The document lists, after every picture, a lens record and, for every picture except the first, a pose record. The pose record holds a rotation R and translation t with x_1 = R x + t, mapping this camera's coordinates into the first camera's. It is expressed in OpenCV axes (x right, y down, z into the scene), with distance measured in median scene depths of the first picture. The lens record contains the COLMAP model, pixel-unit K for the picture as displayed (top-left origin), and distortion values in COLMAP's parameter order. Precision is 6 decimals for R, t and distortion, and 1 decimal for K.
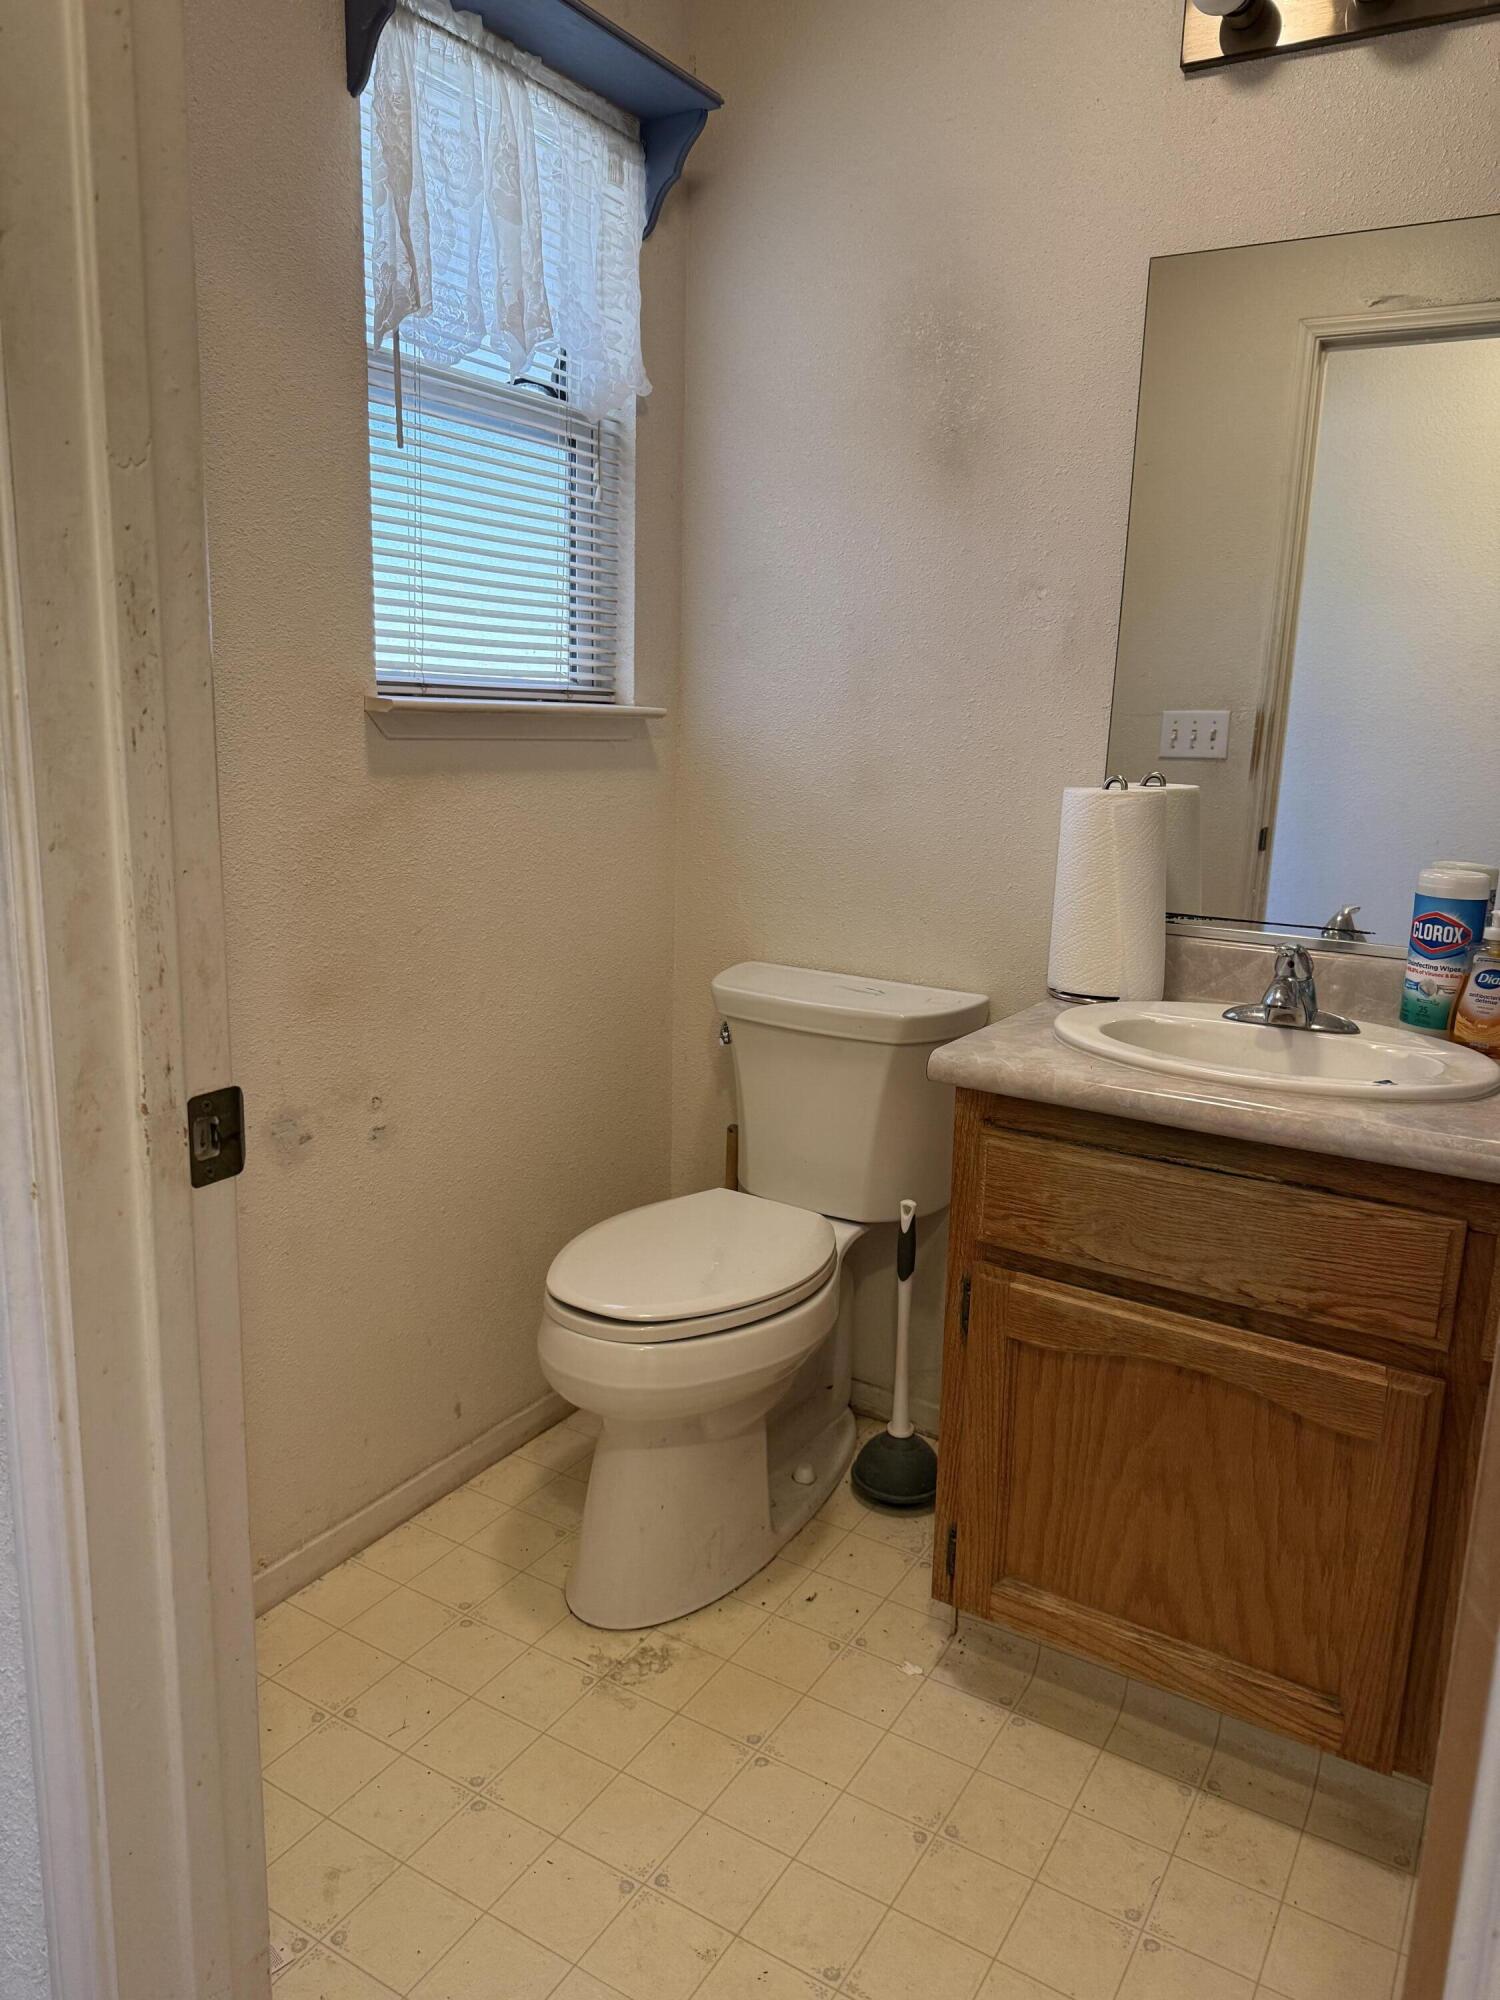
lens RADIAL K [[1397.7, 0, 755.8], [0, 1397.7, 993.4], [0, 0, 1]] dist [0.051268, -0.067845]
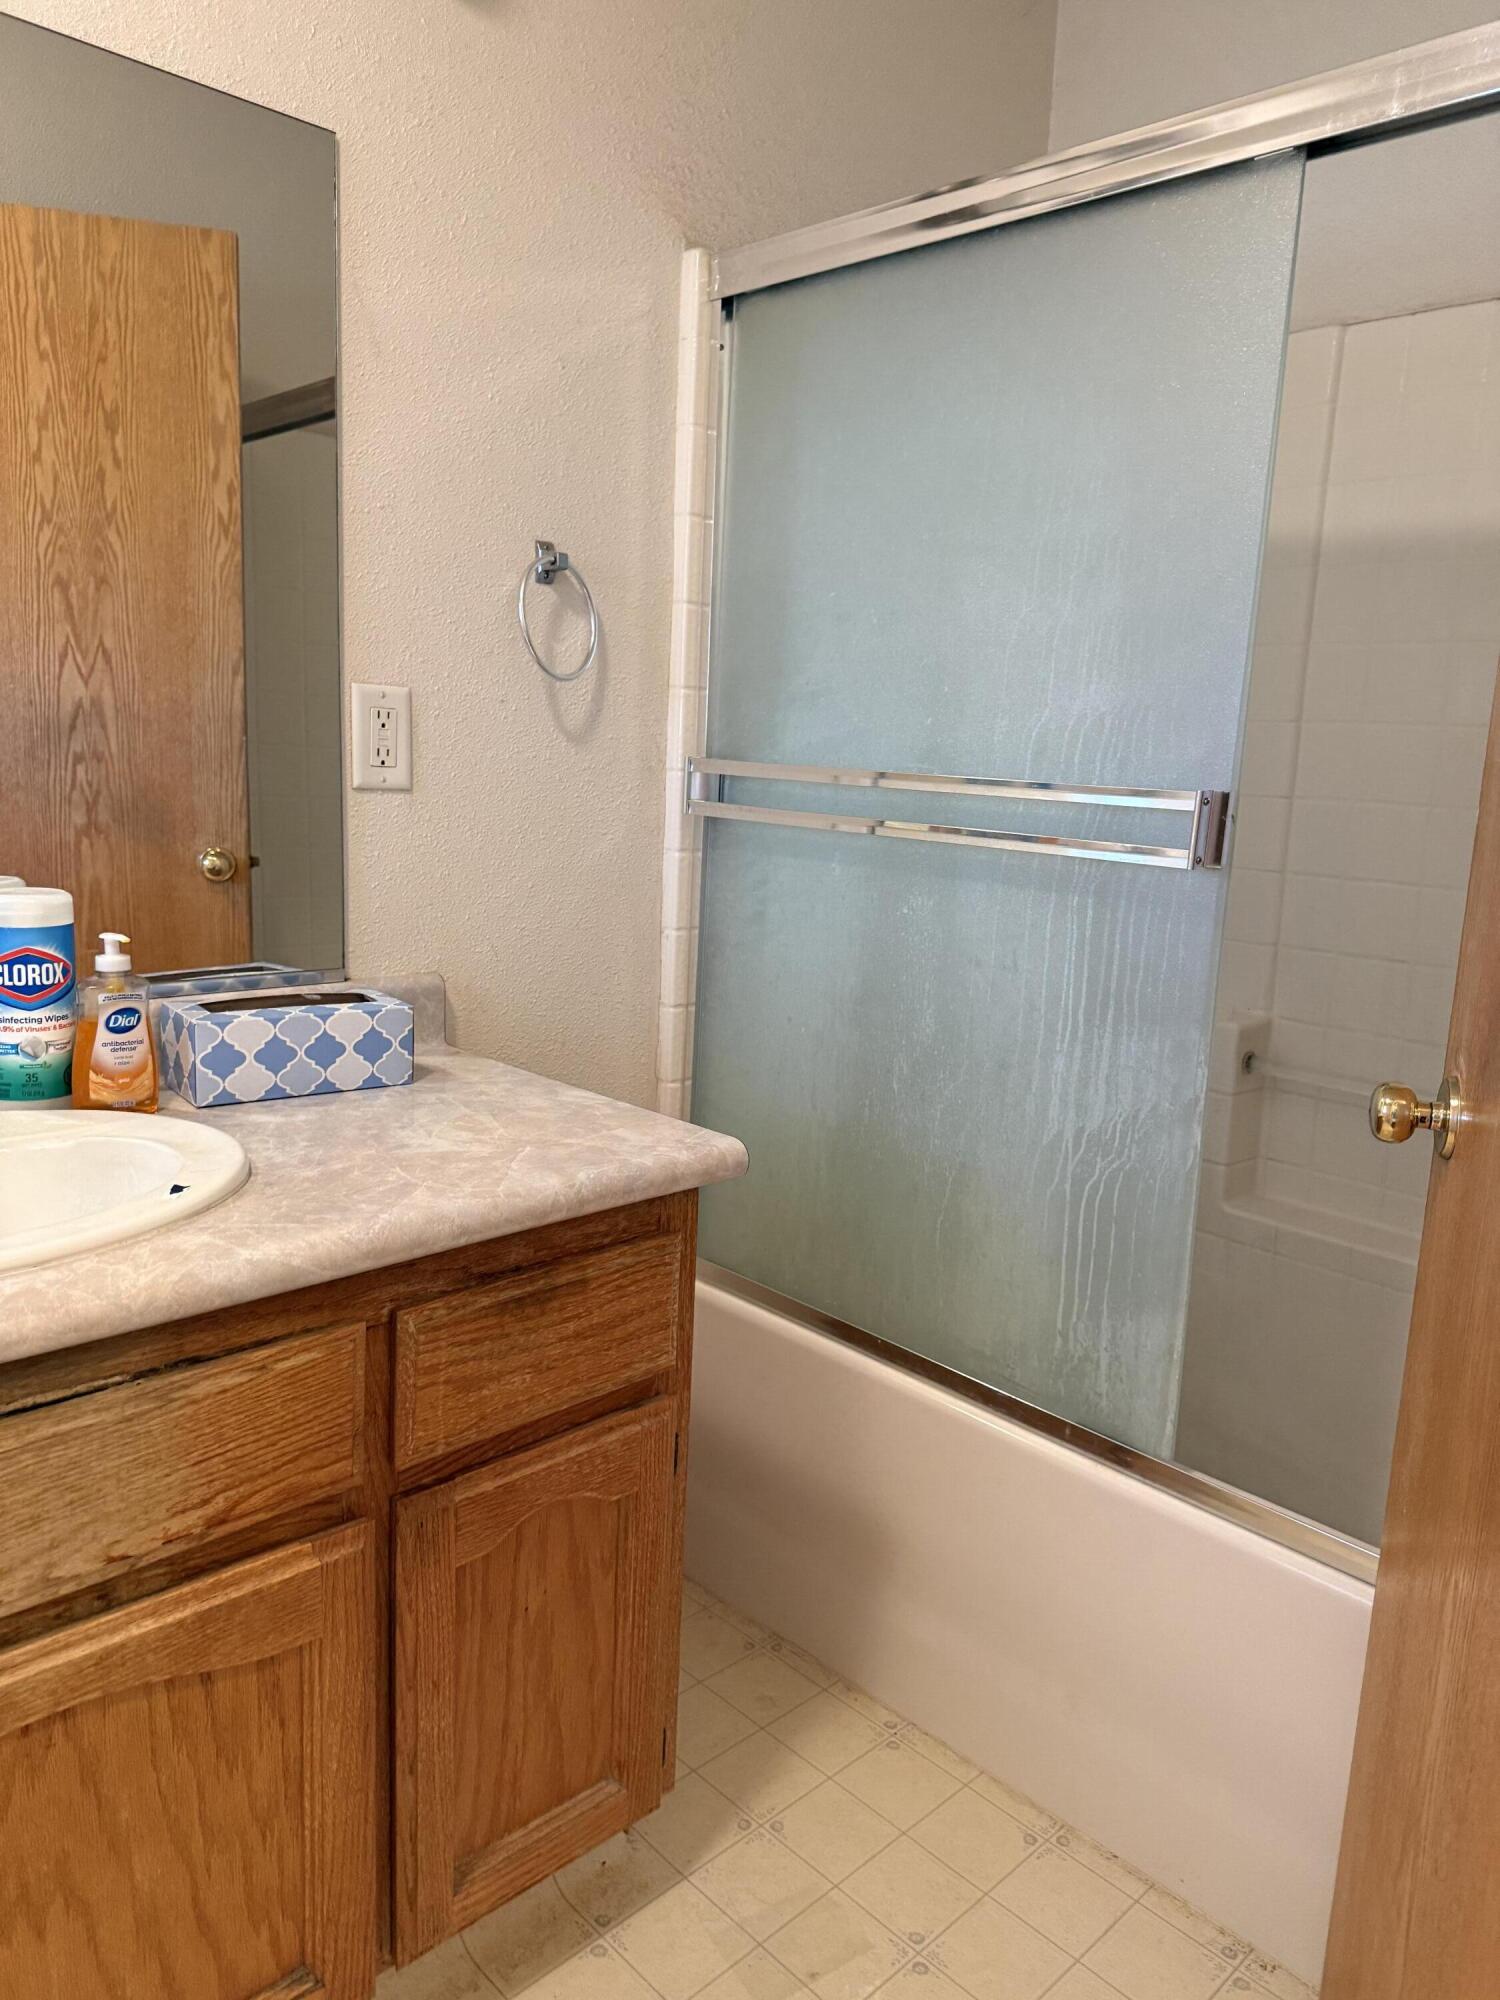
lens RADIAL K [[1397.7, 0, 751.8], [0, 1397.7, 1015.4], [0, 0, 1]] dist [0.051268, -0.067845]
pose [[0.258269, -0.199468, 0.945256, -0.154625], [0.156990, 0.974112, 0.162663, -0.098745], [-0.953232, 0.106385, 0.282897, 0.502582]]
